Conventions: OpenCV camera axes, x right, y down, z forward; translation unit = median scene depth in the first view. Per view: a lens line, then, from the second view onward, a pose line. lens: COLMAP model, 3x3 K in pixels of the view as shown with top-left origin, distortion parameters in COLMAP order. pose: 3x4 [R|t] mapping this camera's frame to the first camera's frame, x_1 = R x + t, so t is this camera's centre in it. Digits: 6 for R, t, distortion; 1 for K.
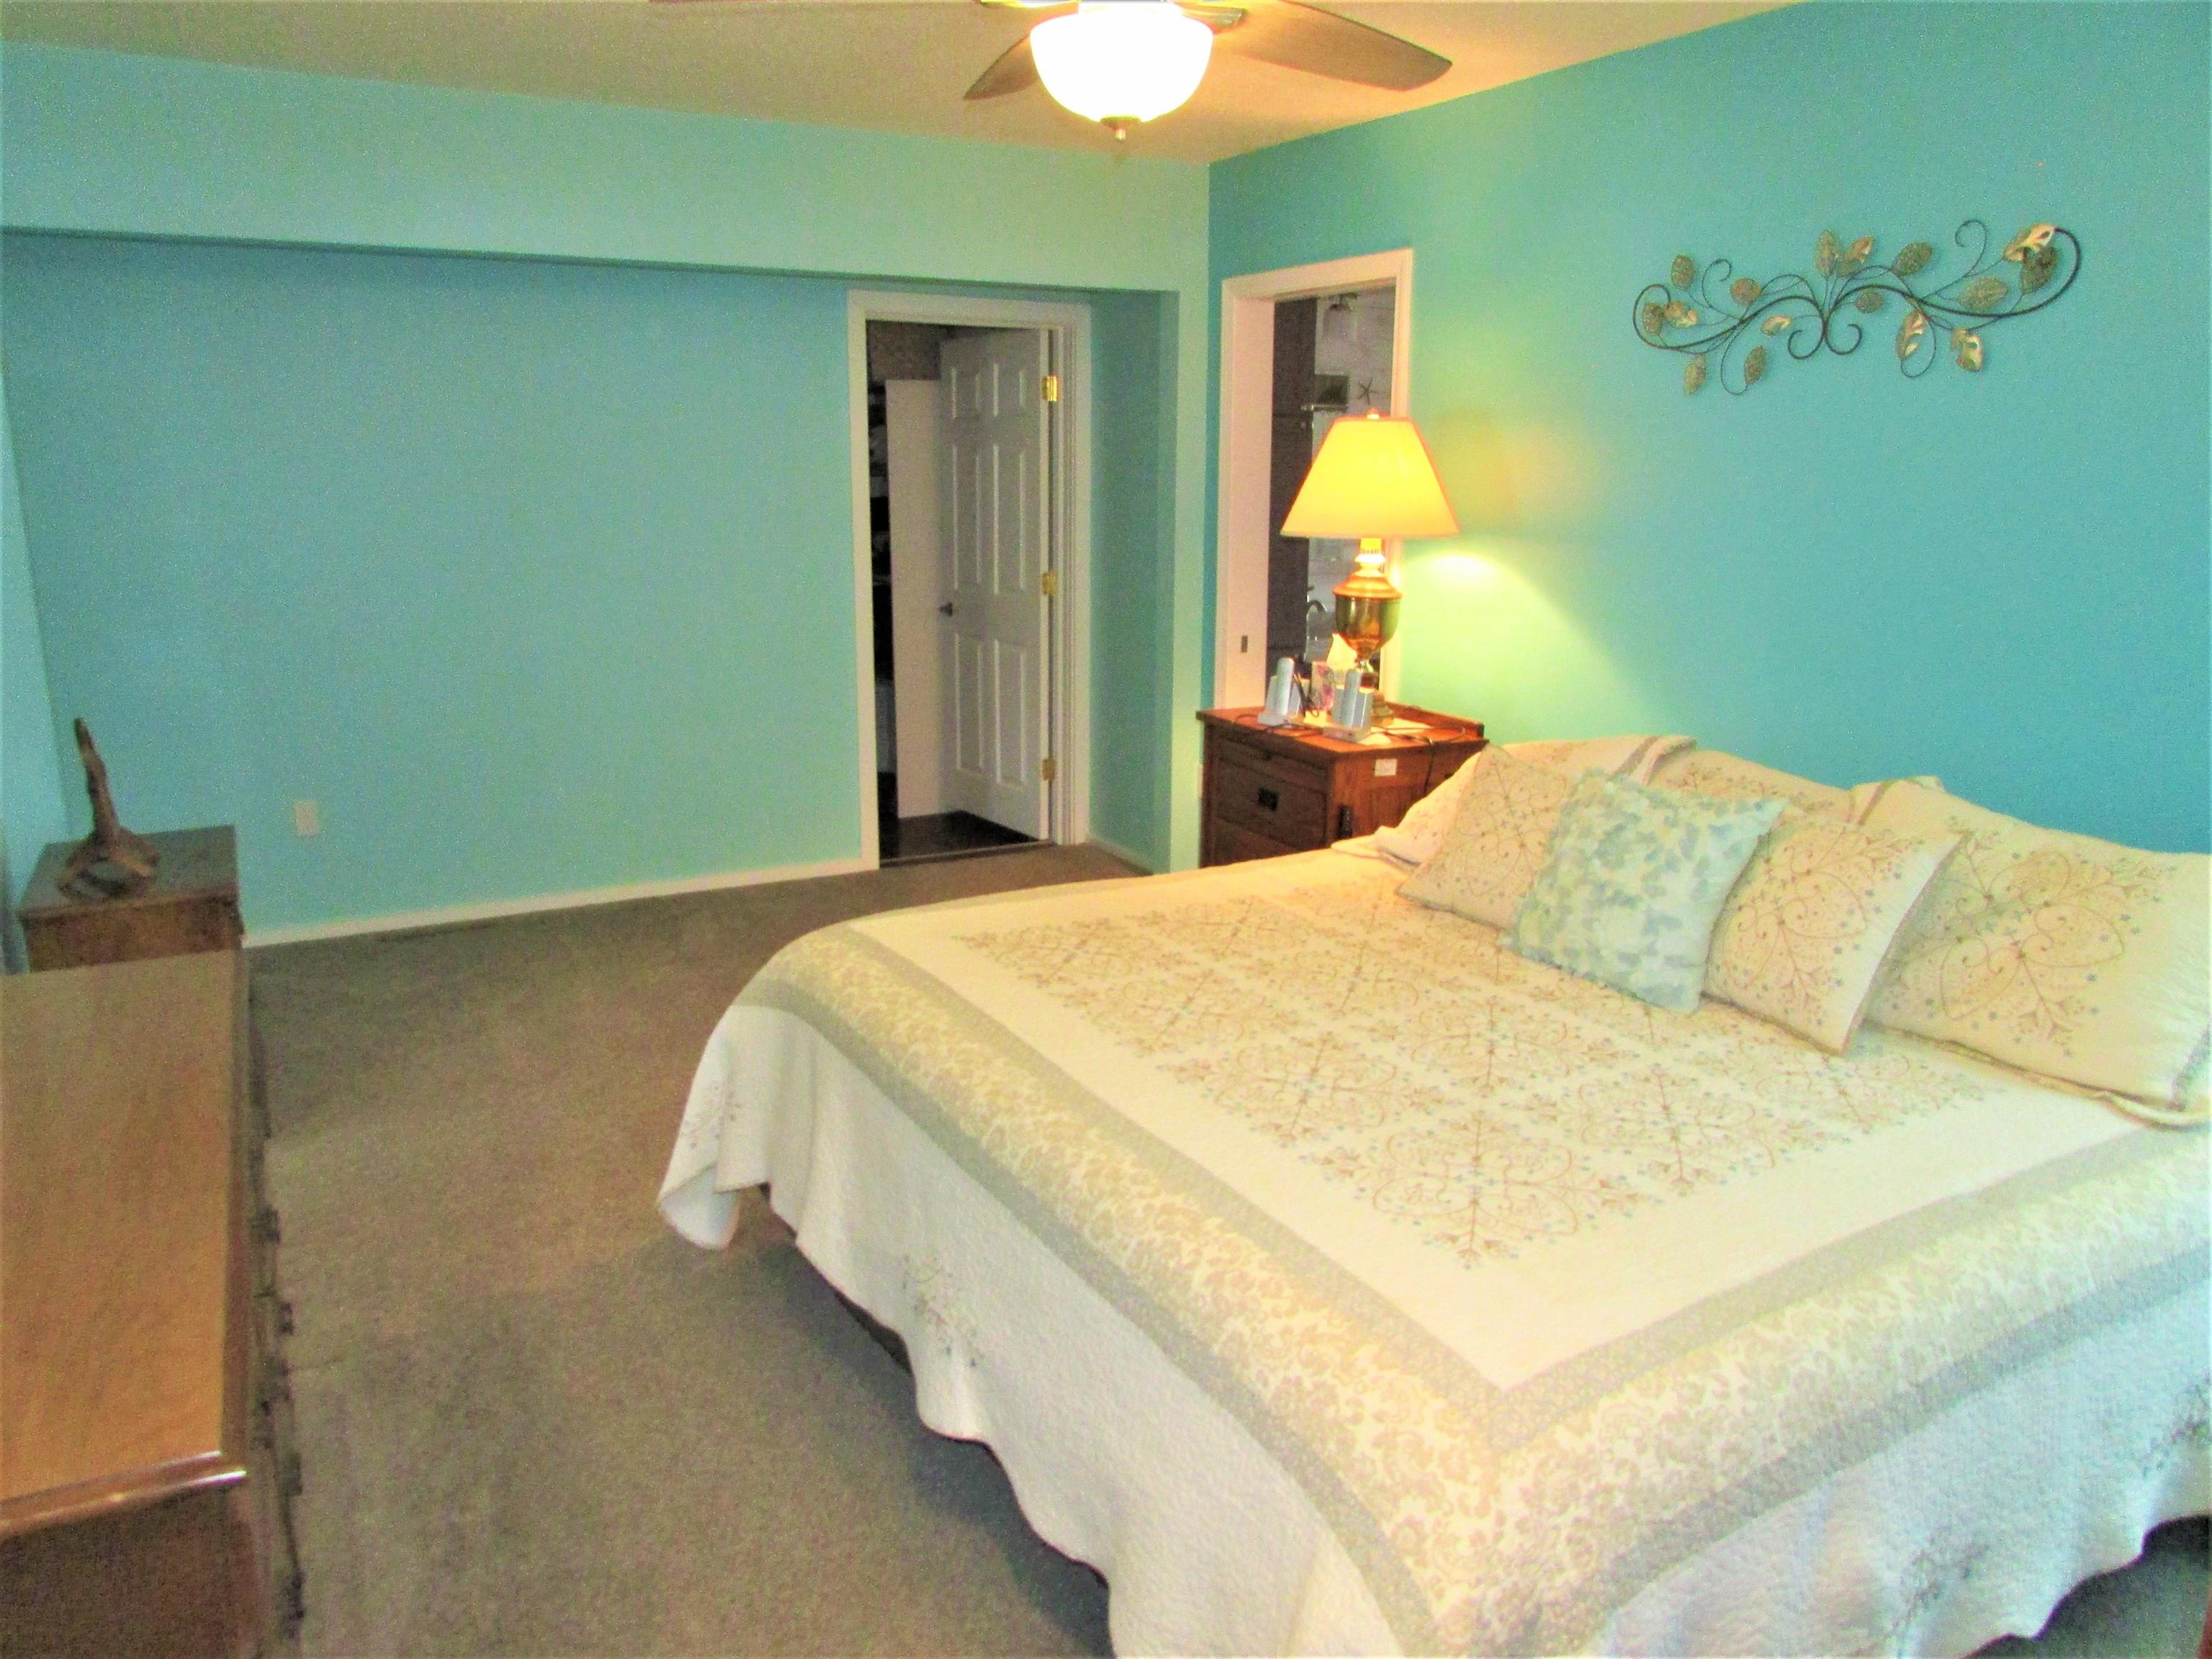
lens RADIAL K [[1580.2, 0, 1106.7], [0, 1580.2, 825.2], [0, 0, 1]] dist [-0.034377, 0.022158]
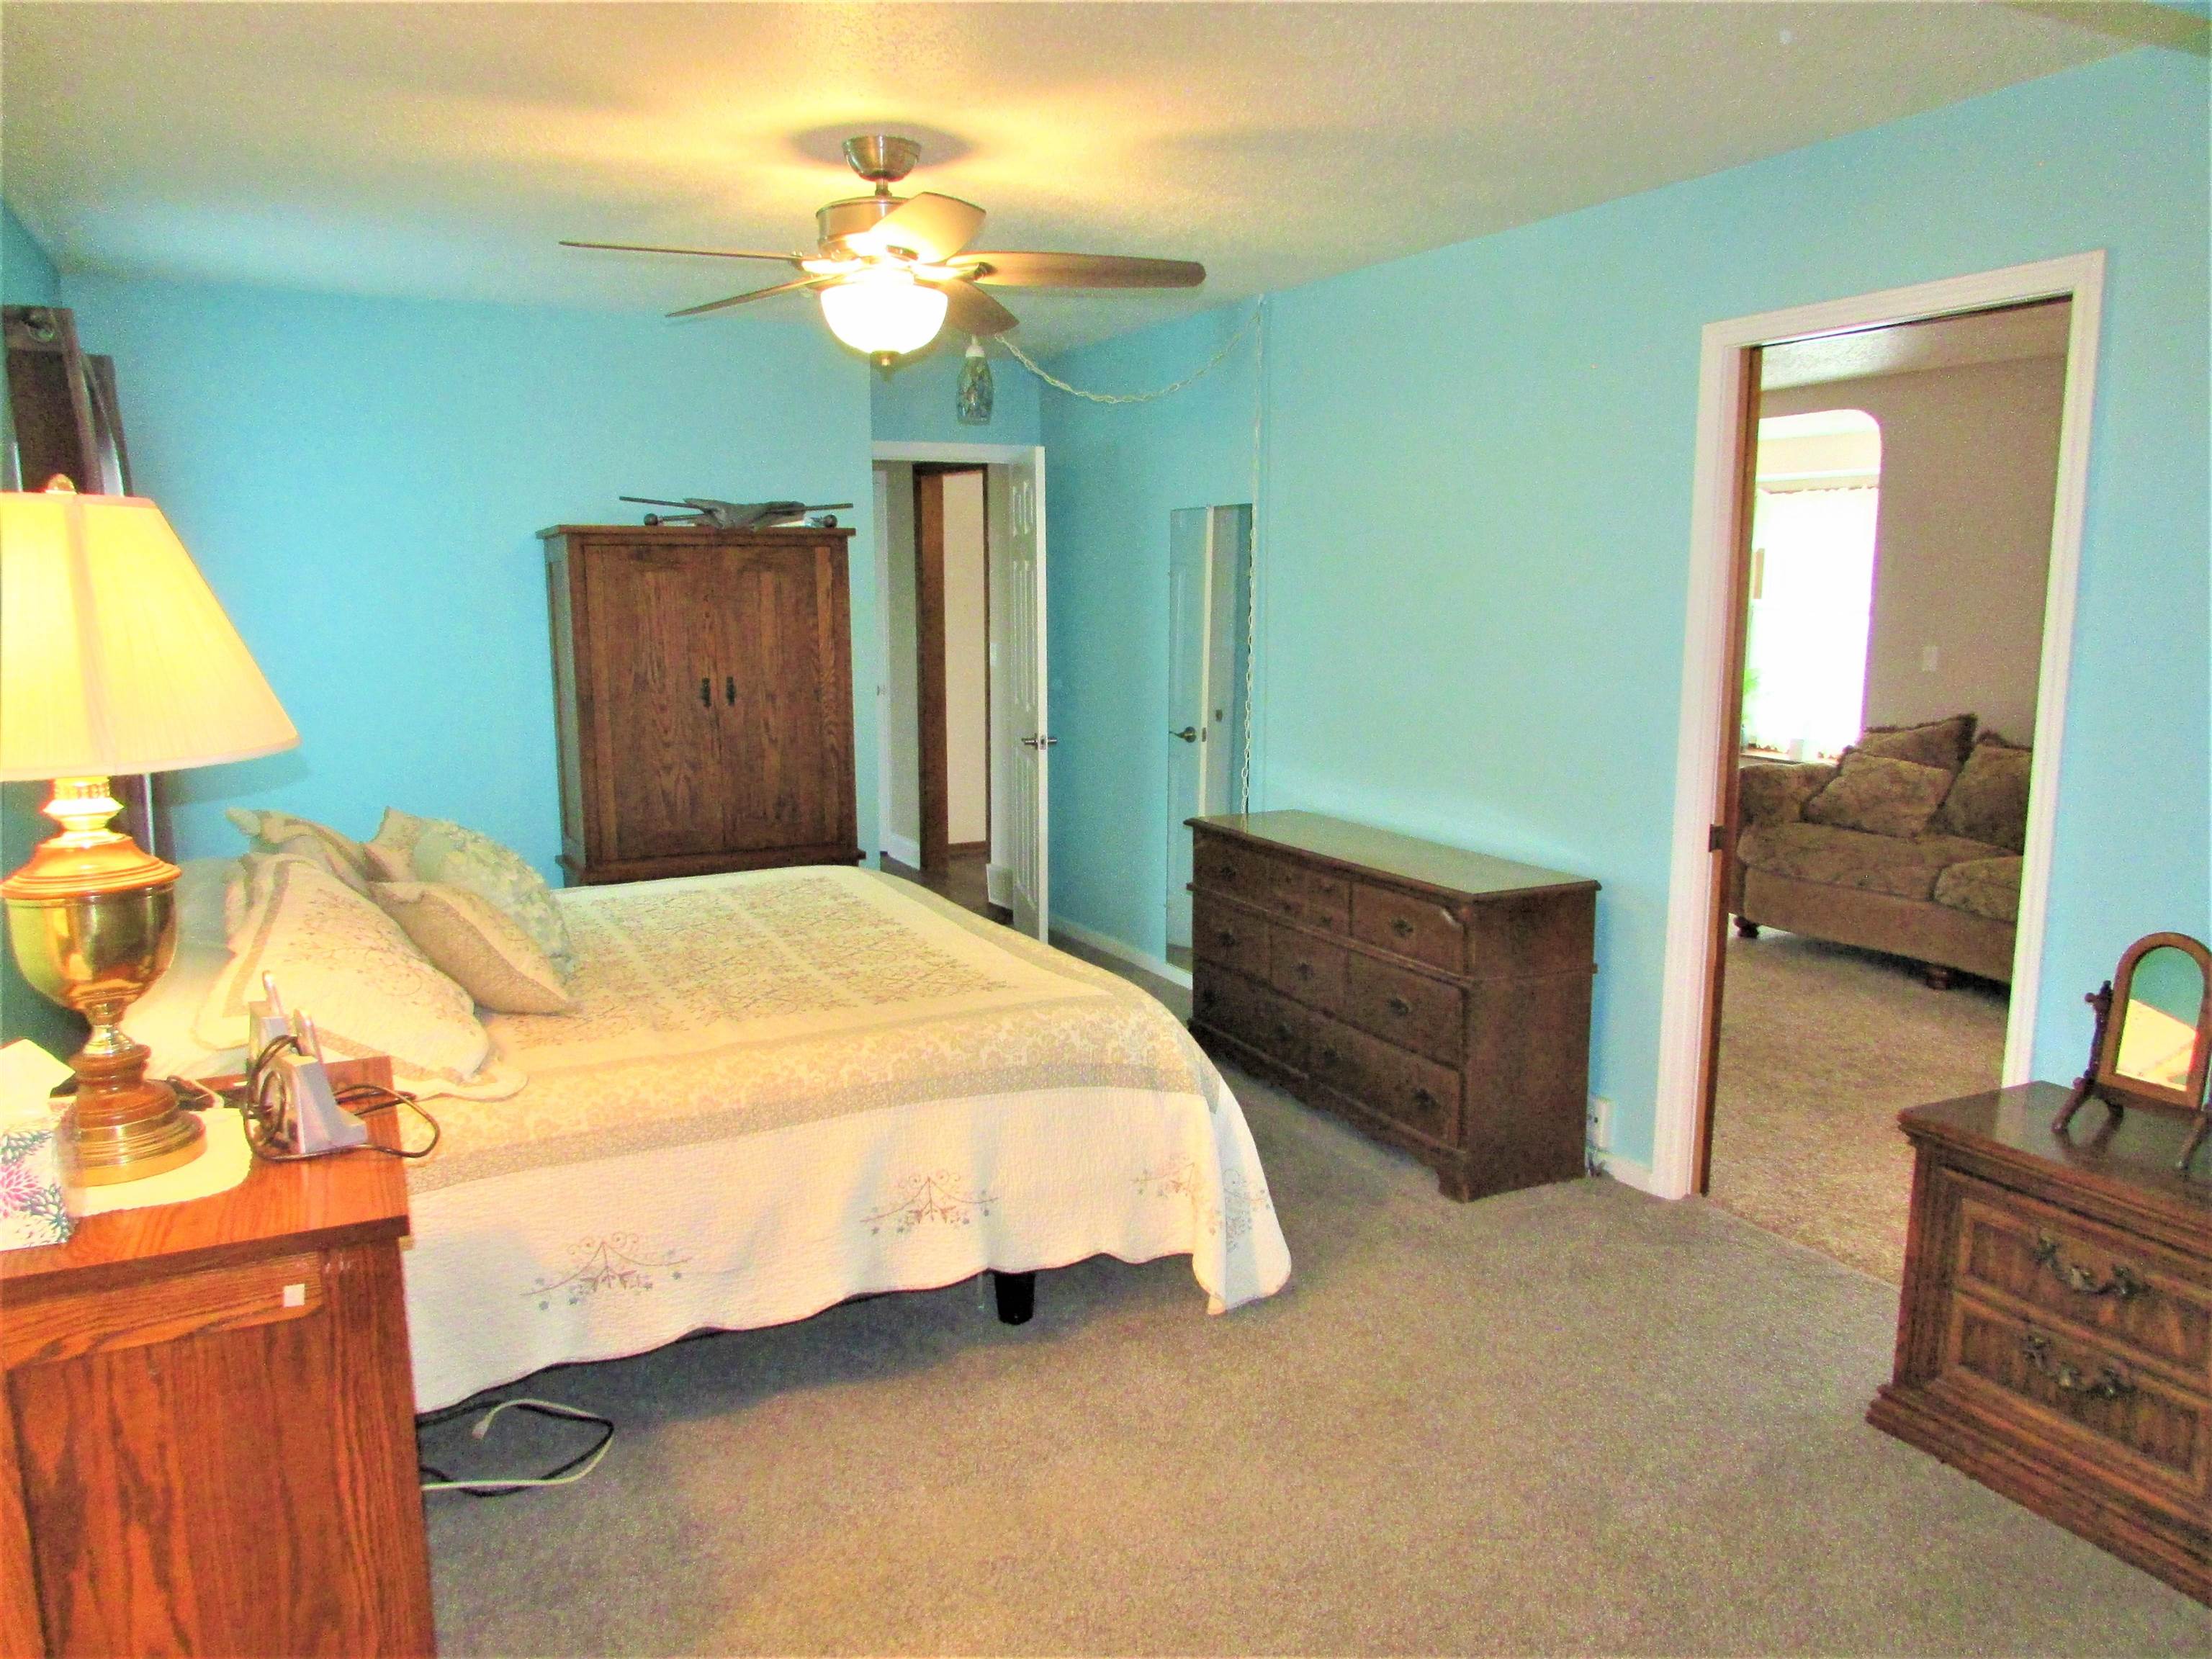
lens RADIAL K [[1580.2, 0, 1105.0], [0, 1580.2, 835.9], [0, 0, 1]] dist [-0.034377, 0.022158]
pose [[-0.999143, -0.026349, 0.031908, -0.197044], [-0.012494, 0.927181, 0.374406, -0.475338], [-0.039449, 0.373686, -0.926716, 2.038701]]
